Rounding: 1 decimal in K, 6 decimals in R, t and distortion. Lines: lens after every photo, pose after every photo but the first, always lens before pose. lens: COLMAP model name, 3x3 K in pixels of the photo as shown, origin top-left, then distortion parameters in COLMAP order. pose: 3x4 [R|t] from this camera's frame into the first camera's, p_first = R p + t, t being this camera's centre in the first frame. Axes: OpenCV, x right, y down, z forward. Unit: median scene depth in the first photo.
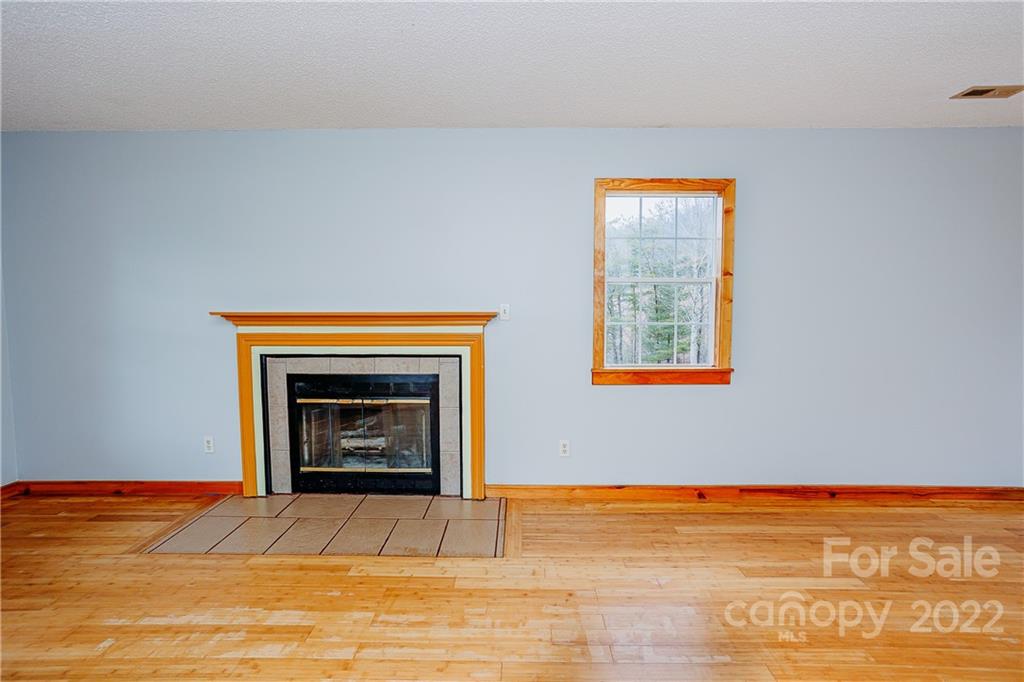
lens RADIAL K [[503.1, 0, 512.5], [0, 503.1, 342.4], [0, 0, 1]] dist [-0.053793, 0.038633]
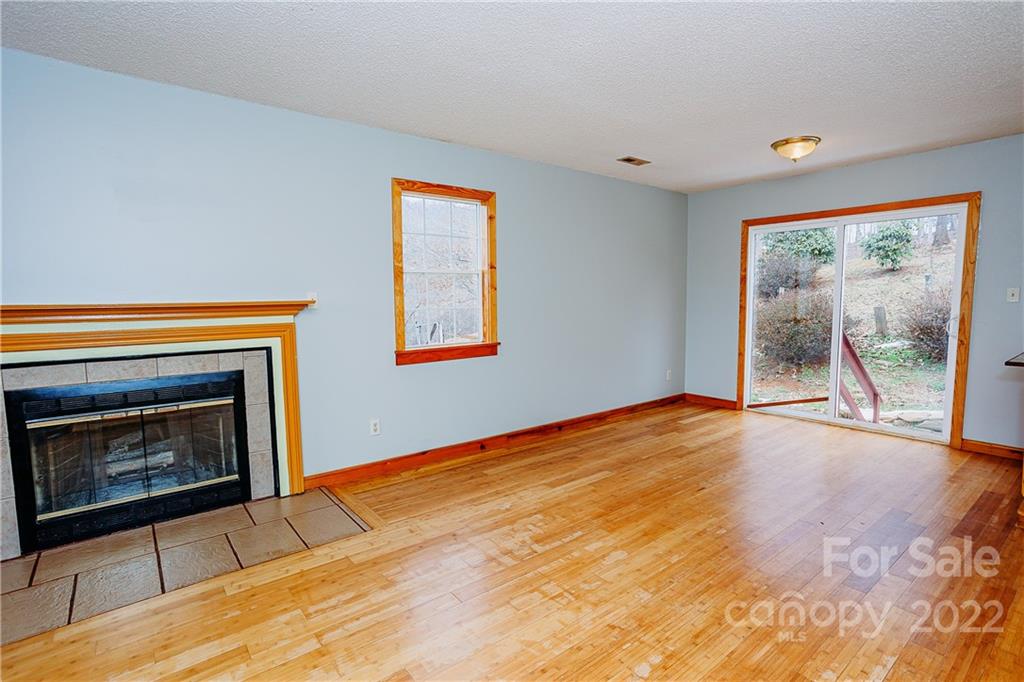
lens RADIAL K [[503.1, 0, 512.5], [0, 503.1, 342.4], [0, 0, 1]] dist [-0.053793, 0.038633]
pose [[0.772693, -0.066380, 0.631300, -0.343104], [0.052263, 0.997793, 0.040948, 0.001843], [-0.632625, 0.001354, 0.774457, -0.013437]]
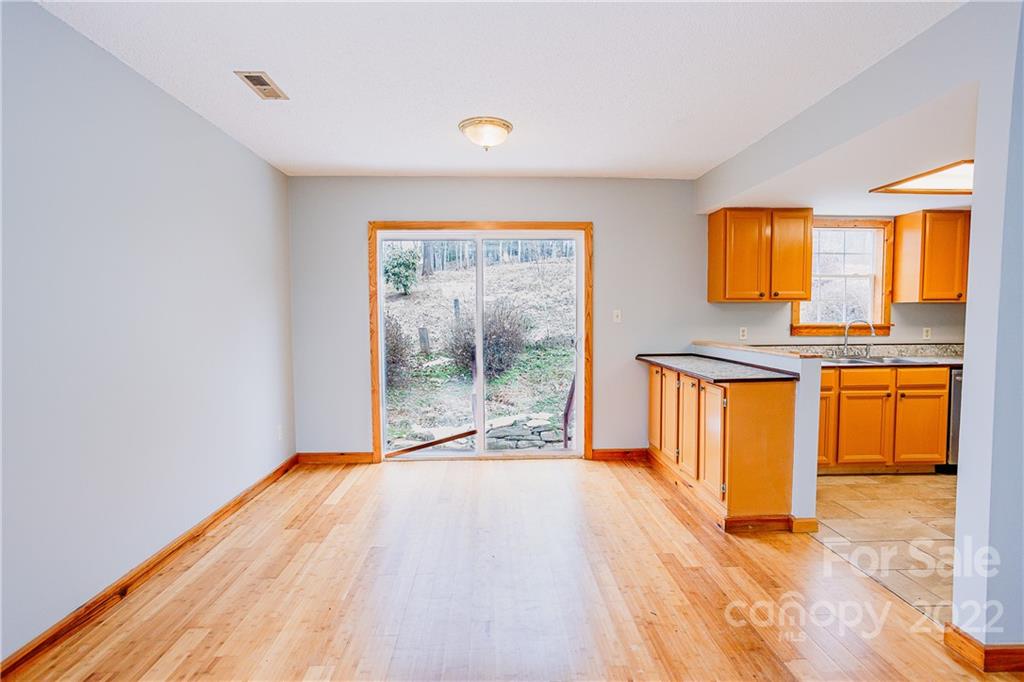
lens RADIAL K [[512.3, 0, 512.0], [0, 512.3, 341.0], [0, 0, 1]] dist [-0.048231, 0.040330]
pose [[-0.057215, -0.052090, 0.997002, -0.048357], [0.072228, 0.995805, 0.056173, -0.031333], [-0.995746, 0.075225, -0.053213, 0.498341]]
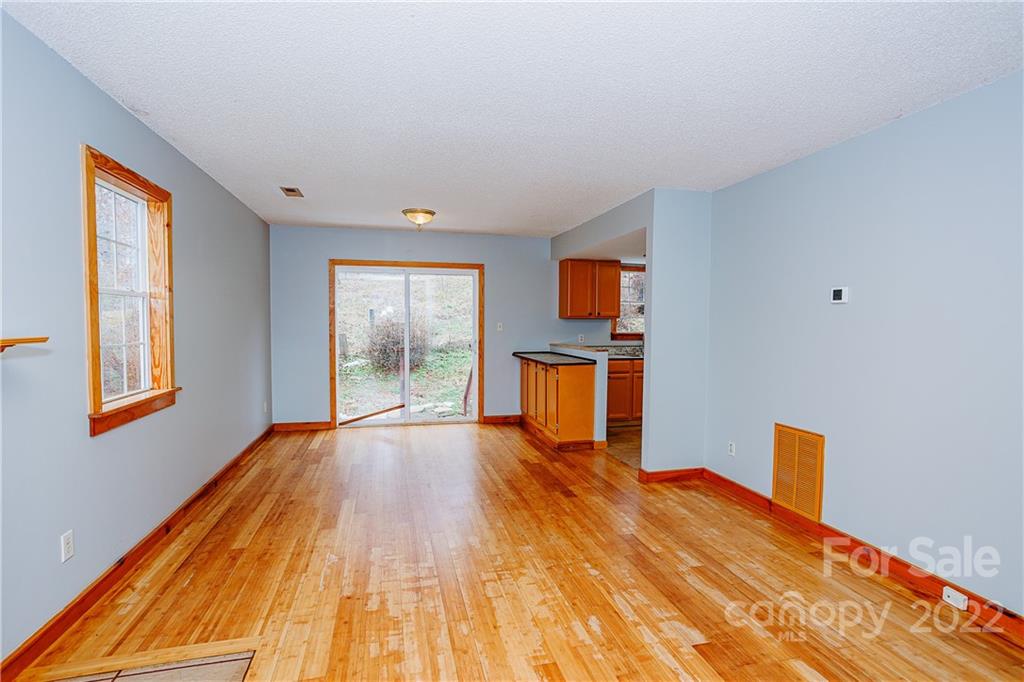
lens RADIAL K [[503.1, 0, 512.5], [0, 503.1, 342.4], [0, 0, 1]] dist [-0.053793, 0.038633]
pose [[-0.257167, -0.042276, 0.965442, -0.665703], [0.058959, 0.996495, 0.059341, -0.054655], [-0.964567, 0.072182, -0.253773, 0.610189]]
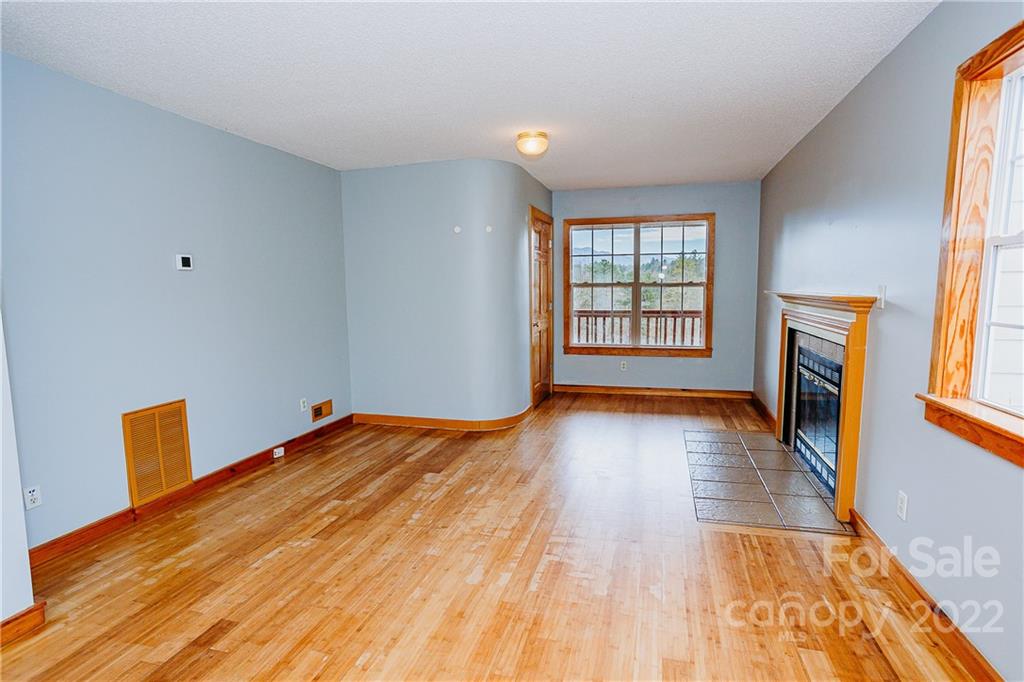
lens RADIAL K [[524.0, 0, 517.1], [0, 524.0, 339.4], [0, 0, 1]] dist [-0.058335, 0.044634]
pose [[-0.246468, 0.105118, -0.963433, 0.887951], [-0.056151, 0.990882, 0.122478, -0.062597], [0.967523, 0.084284, -0.238318, 0.673369]]
